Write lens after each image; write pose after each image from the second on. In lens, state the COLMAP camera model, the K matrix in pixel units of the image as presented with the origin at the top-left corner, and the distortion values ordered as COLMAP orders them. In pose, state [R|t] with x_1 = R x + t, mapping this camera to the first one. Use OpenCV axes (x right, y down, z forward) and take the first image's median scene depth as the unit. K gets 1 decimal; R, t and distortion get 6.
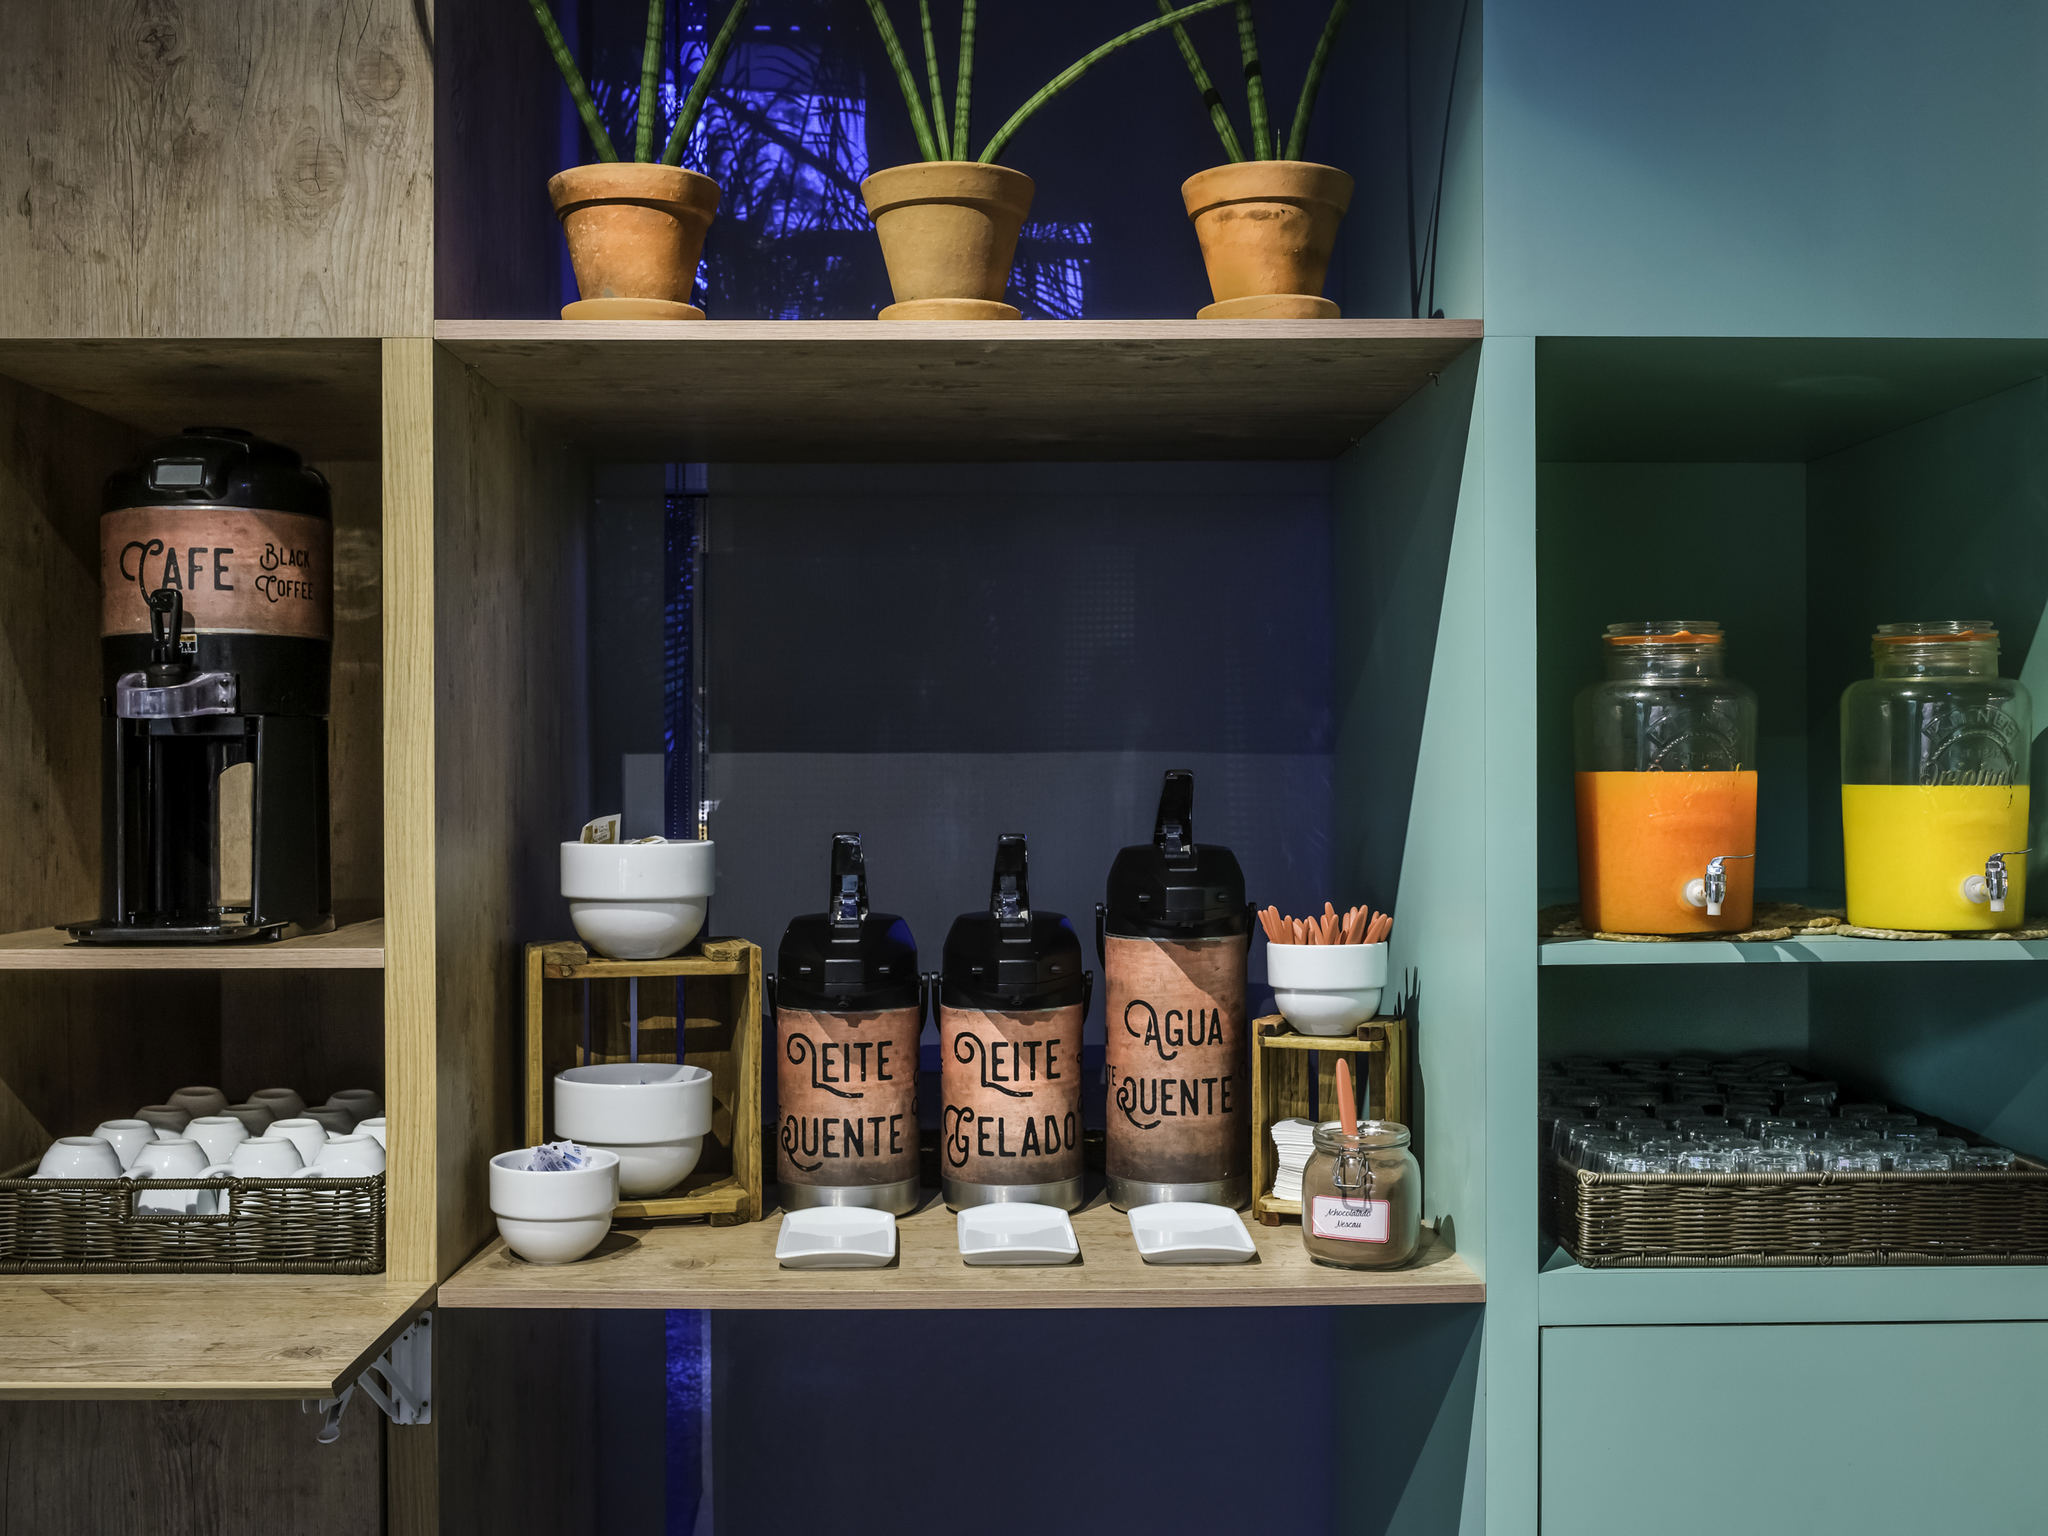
lens RADIAL K [[2029.9, 0, 1023.9], [0, 2029.9, 763.1], [0, 0, 1]] dist [0.000393, 0.000000]
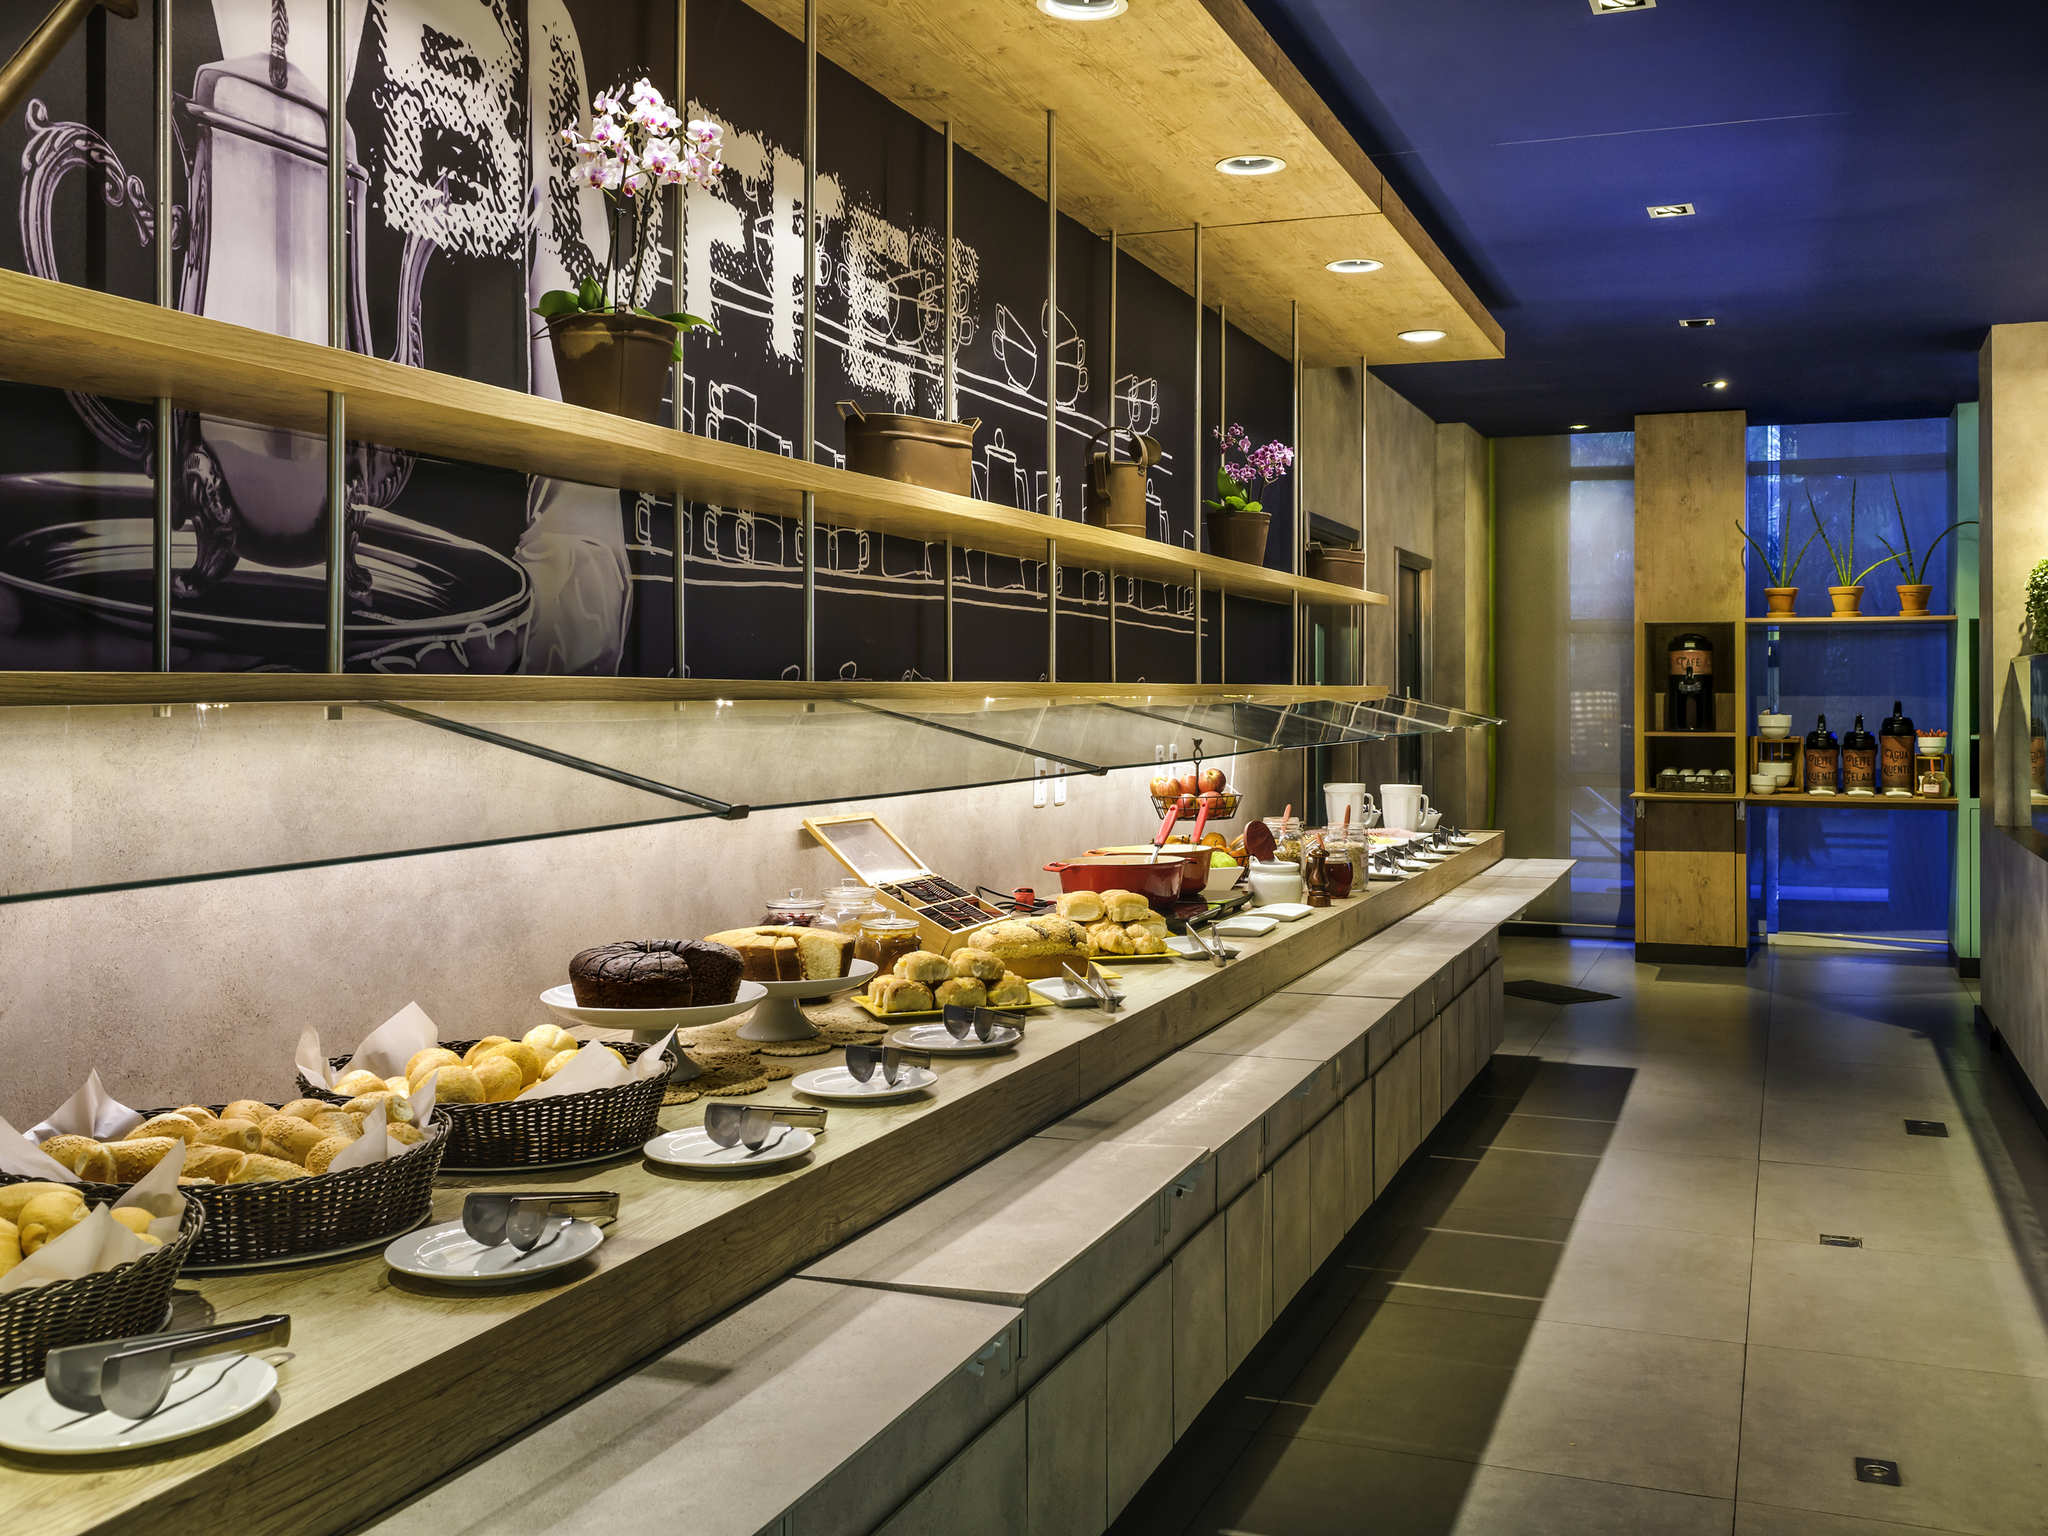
lens RADIAL K [[1951.2, 0, 1094.8], [0, 1951.2, 695.1], [0, 0, 1]] dist [0.023420, 0.000000]
pose [[0.928766, -0.003066, -0.370655, 0.032037], [-0.001203, 0.999936, -0.011286, 0.045374], [0.370665, 0.010928, 0.928702, -3.990697]]
